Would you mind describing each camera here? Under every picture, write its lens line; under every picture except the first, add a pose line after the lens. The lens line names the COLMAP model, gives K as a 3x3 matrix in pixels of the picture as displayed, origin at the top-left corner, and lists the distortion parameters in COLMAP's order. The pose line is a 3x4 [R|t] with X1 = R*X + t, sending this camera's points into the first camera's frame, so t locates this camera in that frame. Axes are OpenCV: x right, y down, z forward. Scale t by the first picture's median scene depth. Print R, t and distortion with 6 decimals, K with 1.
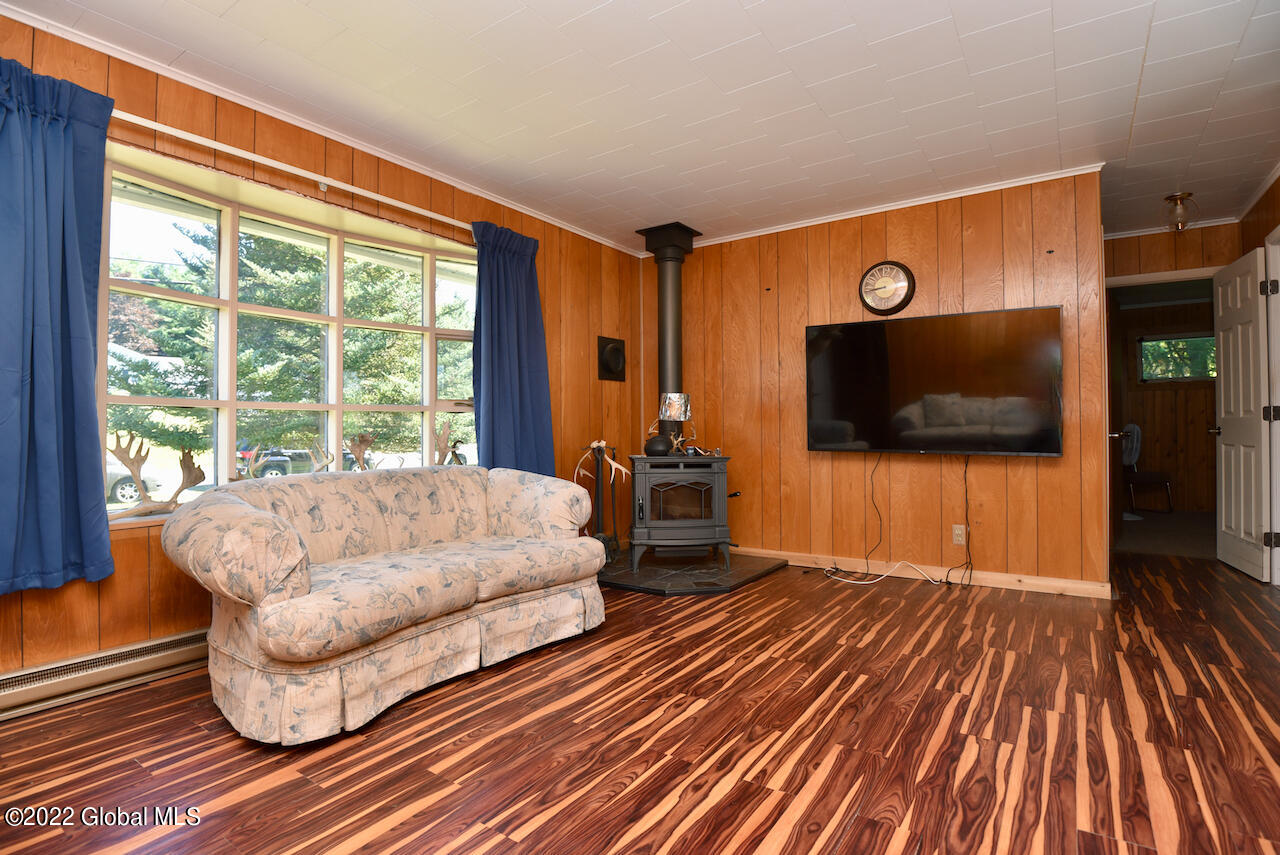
lens RADIAL K [[623.0, 0, 648.7], [0, 623.0, 433.7], [0, 0, 1]] dist [-0.024324, -0.004508]
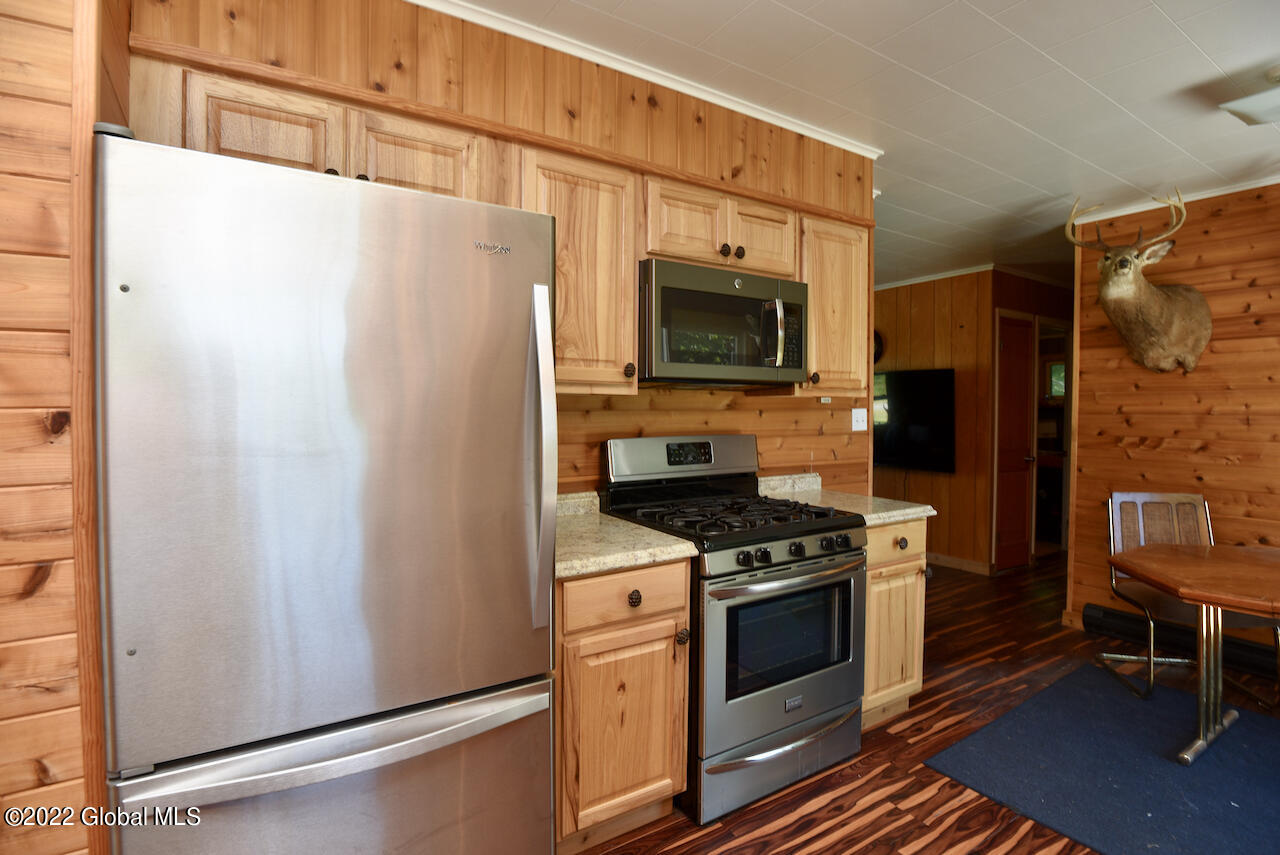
lens RADIAL K [[623.0, 0, 642.1], [0, 623.0, 426.2], [0, 0, 1]] dist [-0.024324, -0.004508]
pose [[0.915550, 0.014210, -0.401953, 0.638028], [-0.003300, 0.999607, 0.027821, -0.121363], [0.402190, -0.024145, 0.915238, -0.681612]]
